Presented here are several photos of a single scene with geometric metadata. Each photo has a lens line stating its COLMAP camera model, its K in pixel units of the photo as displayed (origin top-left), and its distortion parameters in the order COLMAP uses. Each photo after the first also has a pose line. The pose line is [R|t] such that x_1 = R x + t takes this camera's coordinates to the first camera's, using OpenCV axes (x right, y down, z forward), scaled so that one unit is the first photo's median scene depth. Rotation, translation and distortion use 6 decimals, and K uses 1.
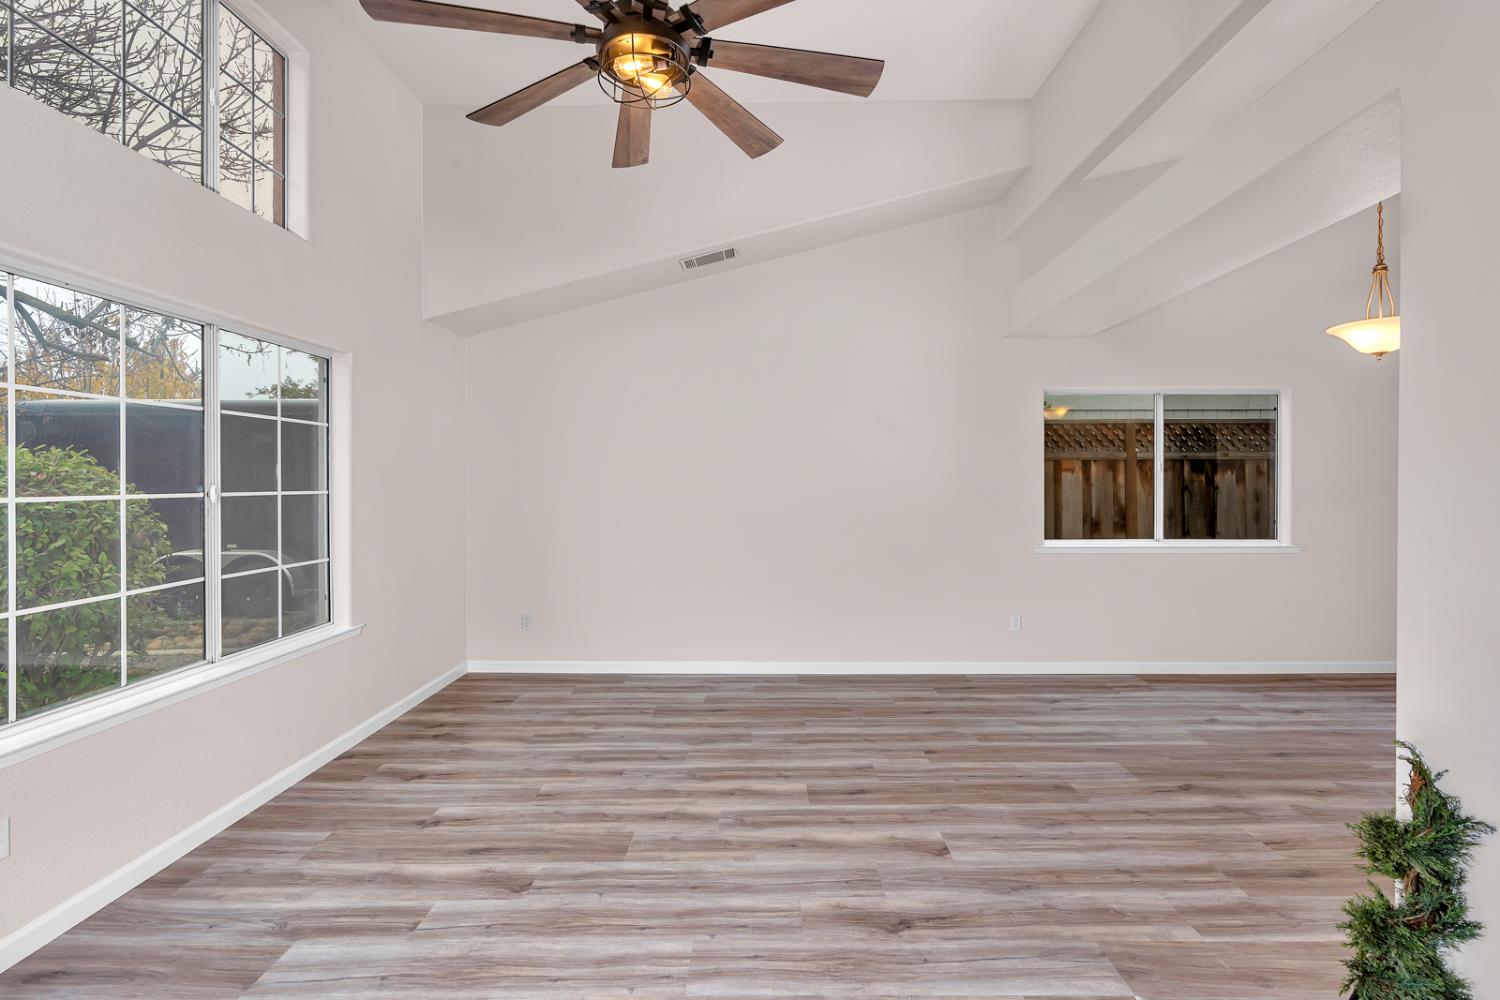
lens RADIAL K [[686.9, 0, 769.7], [0, 686.9, 488.2], [0, 0, 1]] dist [-0.010318, 0.000604]
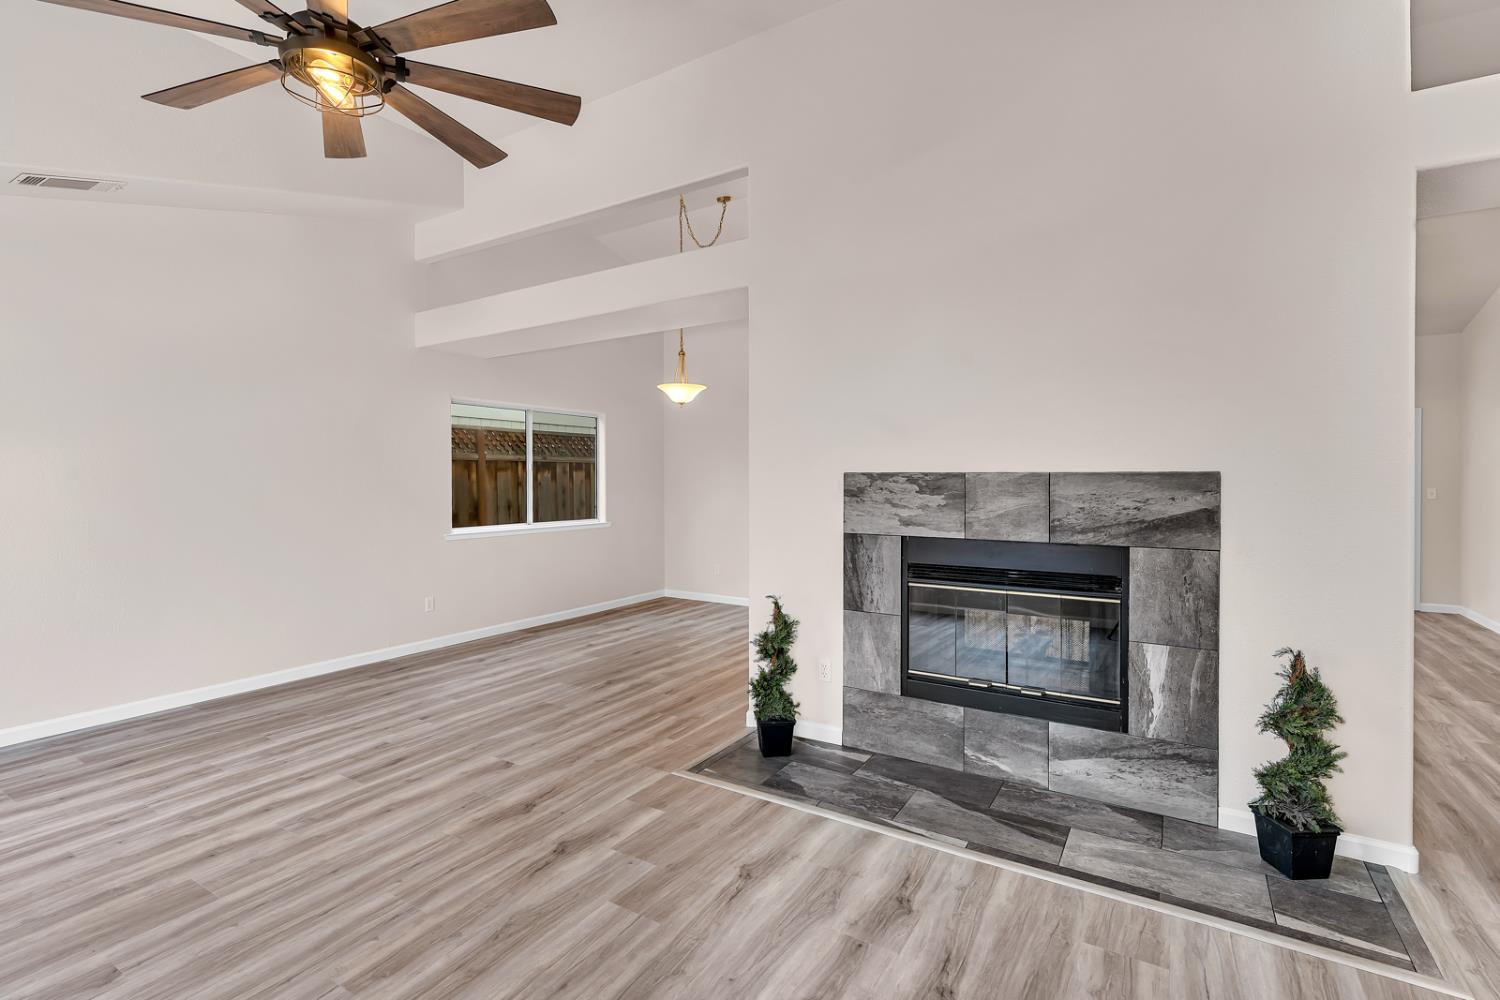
lens RADIAL K [[676.9, 0, 759.6], [0, 676.9, 483.3], [0, 0, 1]] dist [-0.002524, 0.000502]
pose [[0.521396, -0.004123, 0.853305, -0.459490], [0.007884, 0.999969, 0.000014, 0.004696], [-0.853278, 0.006720, 0.521412, -0.054831]]
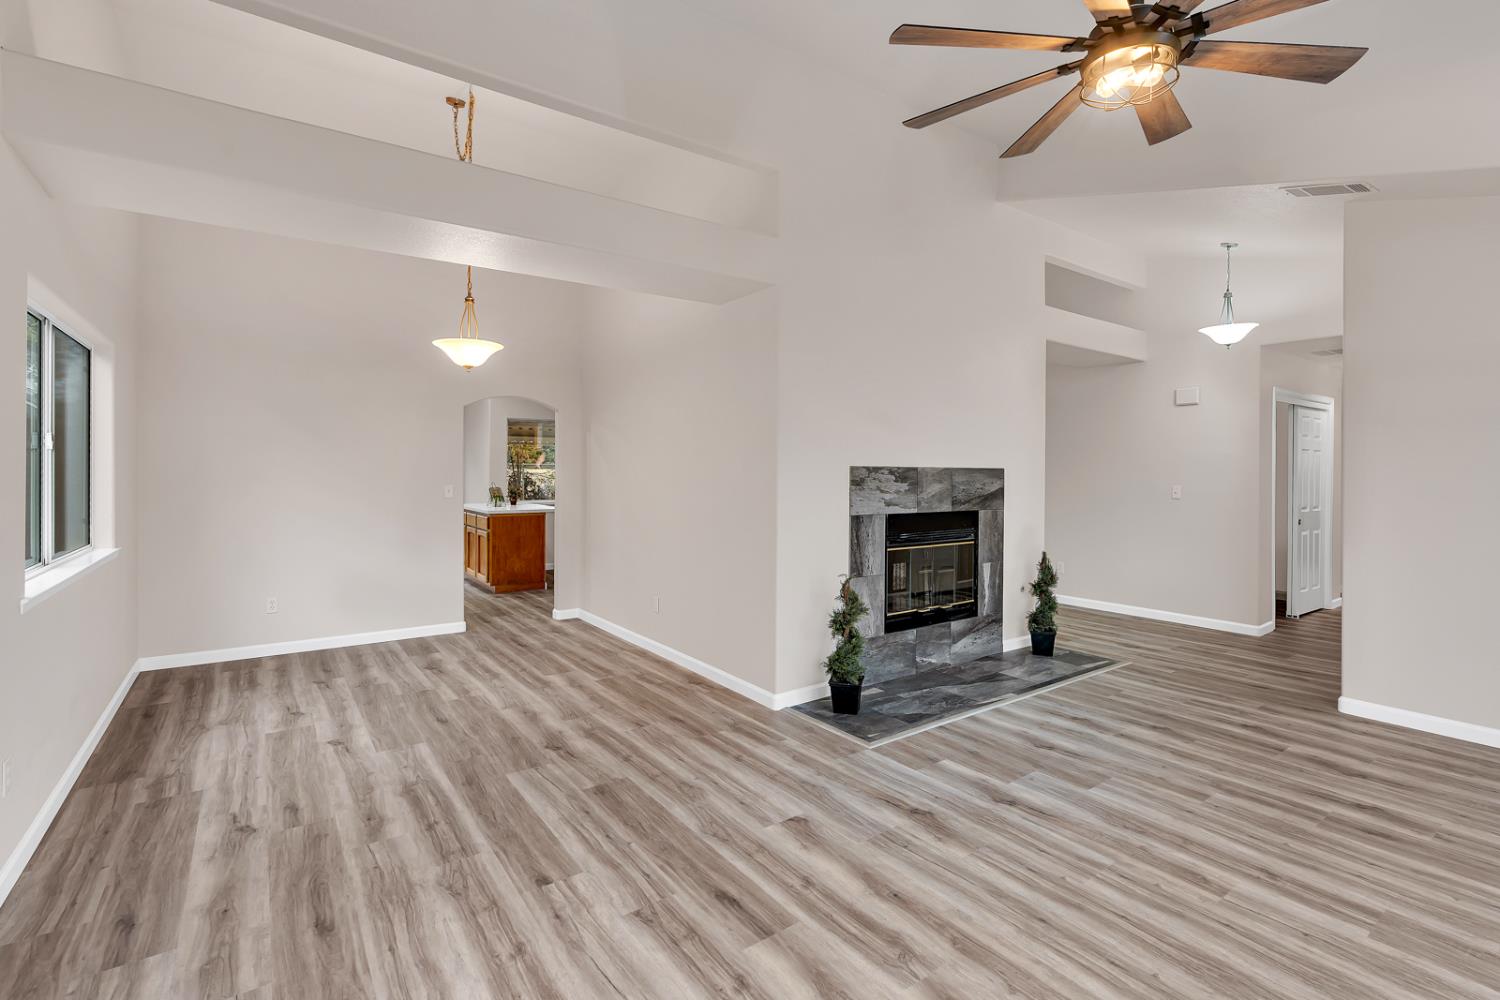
lens RADIAL K [[681.1, 0, 755.5], [0, 681.1, 468.7], [0, 0, 1]] dist [-0.008955, 0.000603]
pose [[-0.578004, 0.002849, 0.816029, -0.442939], [0.003801, 0.999992, -0.000798, -0.005647], [-0.816025, 0.002640, -0.578011, 1.302992]]
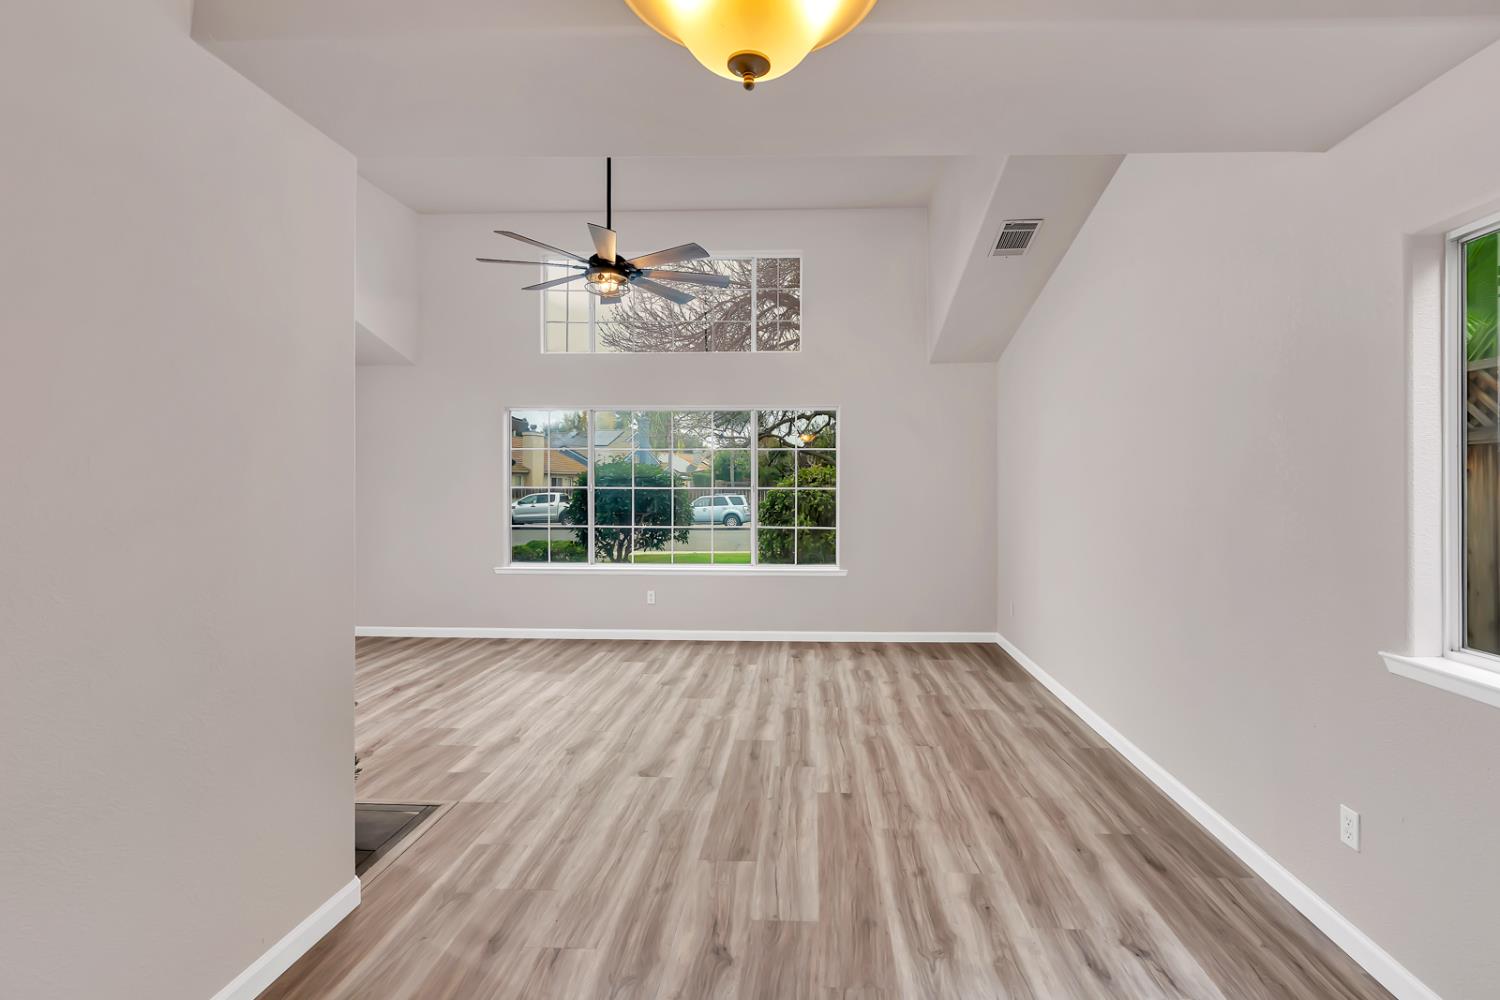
lens RADIAL K [[704.5, 0, 784.1], [0, 704.5, 490.7], [0, 0, 1]] dist [-0.024062, 0.000002]
pose [[-0.052127, 0.006606, -0.998619, 1.204537], [-0.011985, 0.999902, 0.007240, -0.004712], [0.998569, 0.012346, -0.052042, 1.039112]]
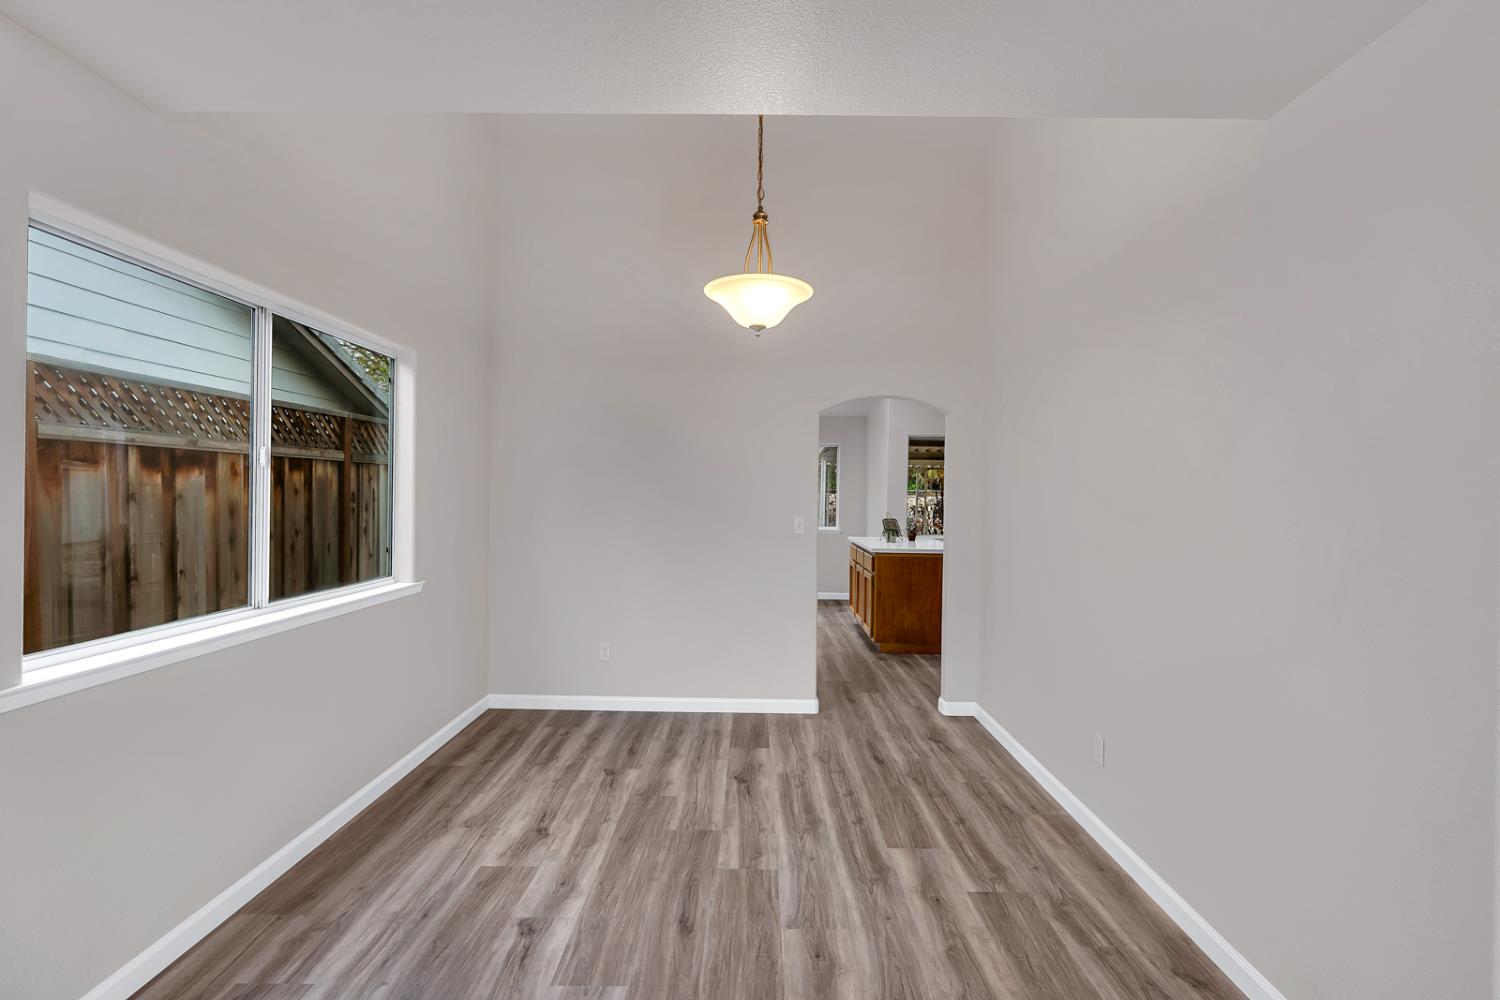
lens RADIAL K [[679.7, 0, 750.0], [0, 679.7, 500.0], [0, 0, 1]] dist [-0.000144, 0.000221]
pose [[0.016103, -0.005976, 0.999852, 0.131955], [-0.008020, 0.999949, 0.006106, -0.009921], [-0.999838, -0.008117, 0.016054, 1.000477]]
